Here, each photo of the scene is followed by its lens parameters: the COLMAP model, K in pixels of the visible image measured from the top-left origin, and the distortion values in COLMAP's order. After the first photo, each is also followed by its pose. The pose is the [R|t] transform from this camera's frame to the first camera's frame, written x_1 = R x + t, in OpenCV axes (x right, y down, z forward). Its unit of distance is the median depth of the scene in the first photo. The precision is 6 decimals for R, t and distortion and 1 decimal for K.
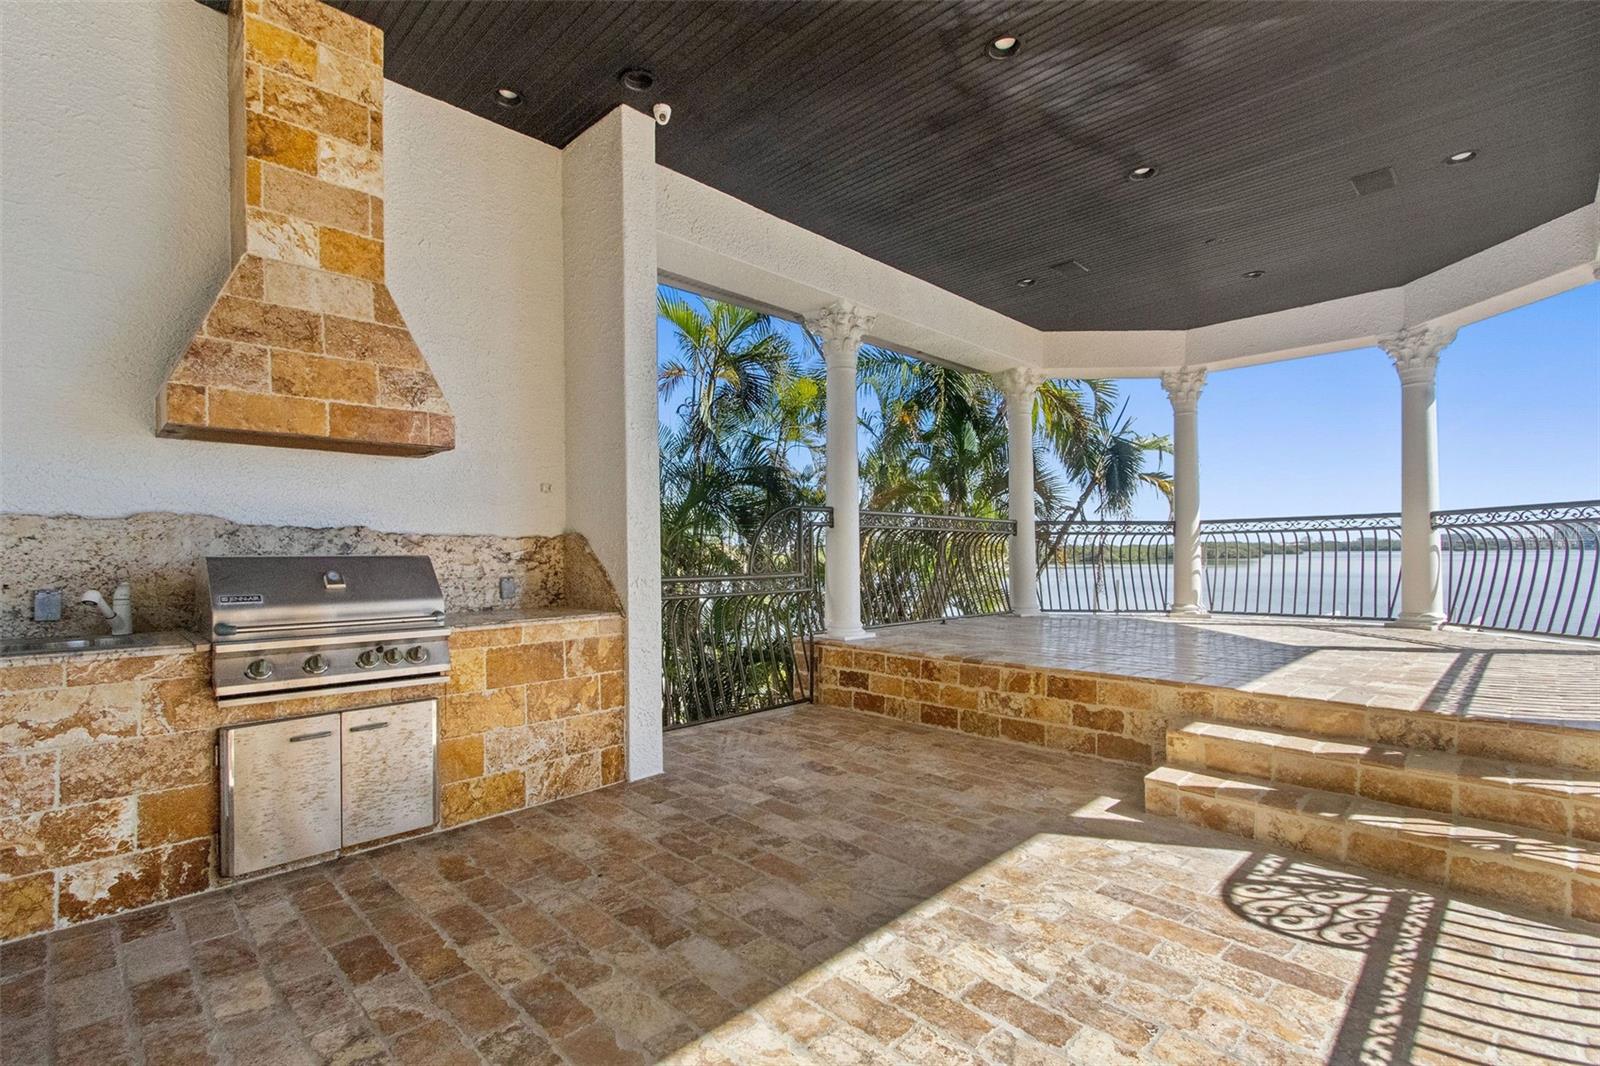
lens RADIAL K [[732.0, 0, 787.8], [0, 732.0, 567.2], [0, 0, 1]] dist [0.000252, -0.001923]
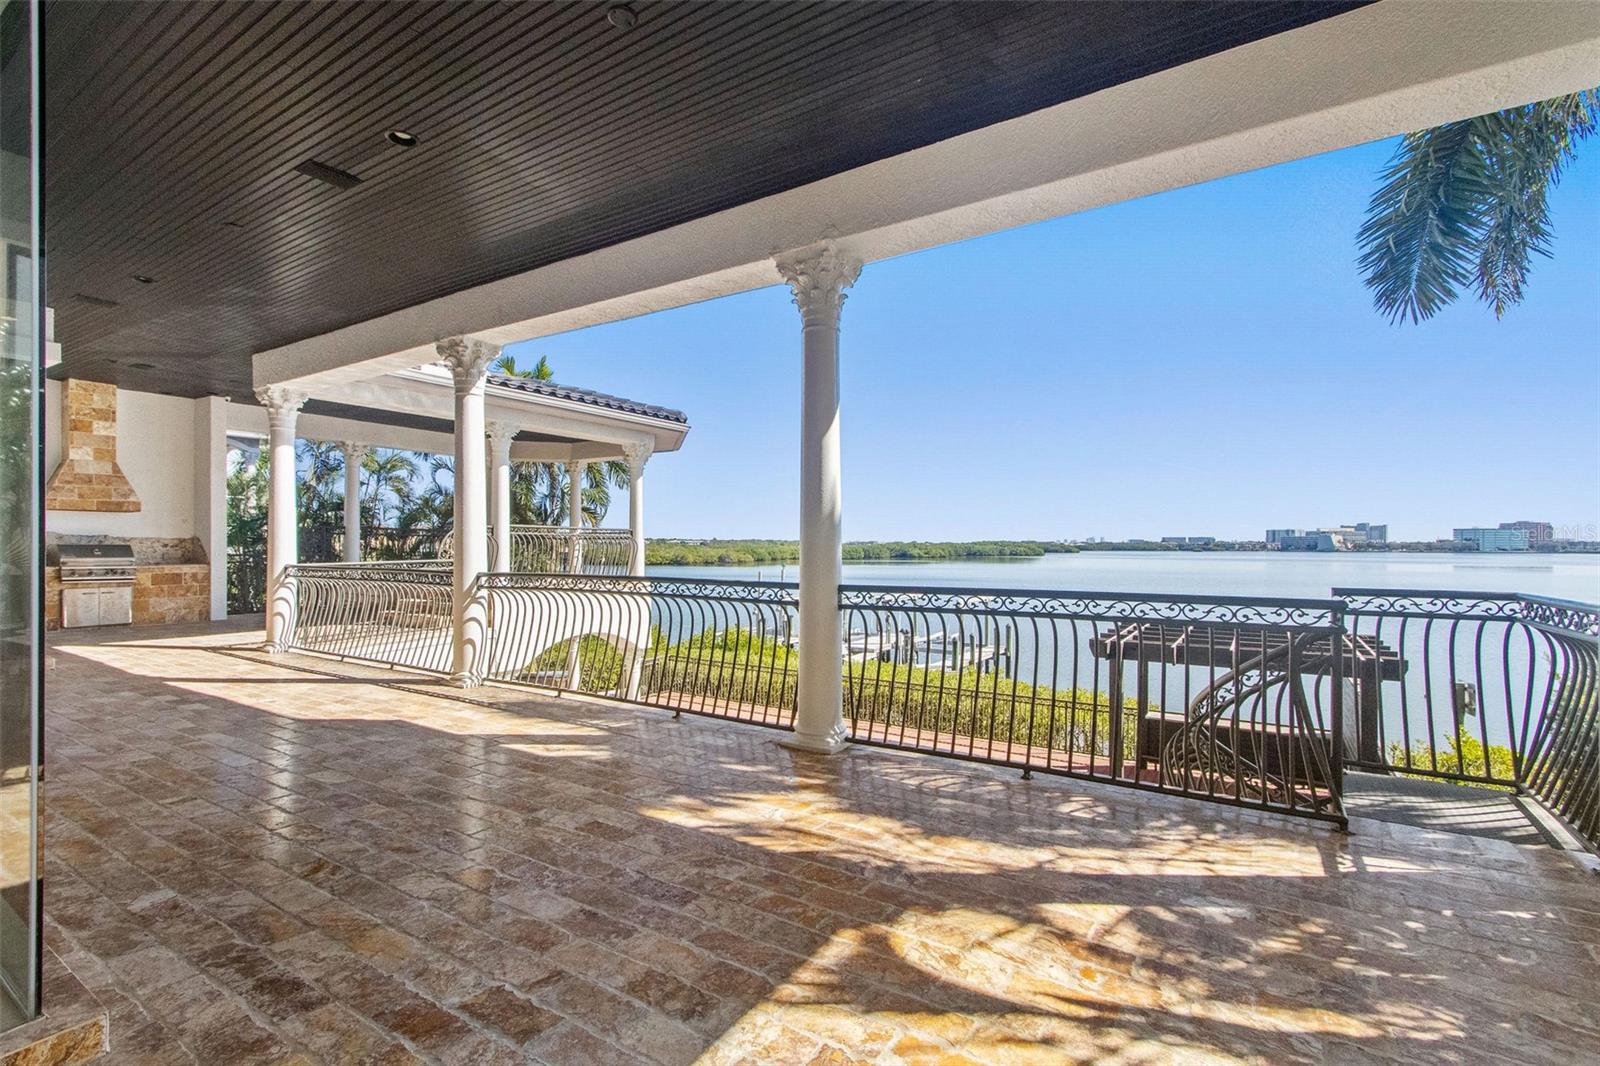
lens RADIAL K [[732.0, 0, 793.5], [0, 732.0, 549.1], [0, 0, 1]] dist [0.000252, -0.001923]
pose [[0.975610, 0.002859, 0.219493, 0.926612], [0.001239, 0.999827, -0.018534, 0.037556], [-0.219508, 0.018354, 0.975438, -1.562526]]
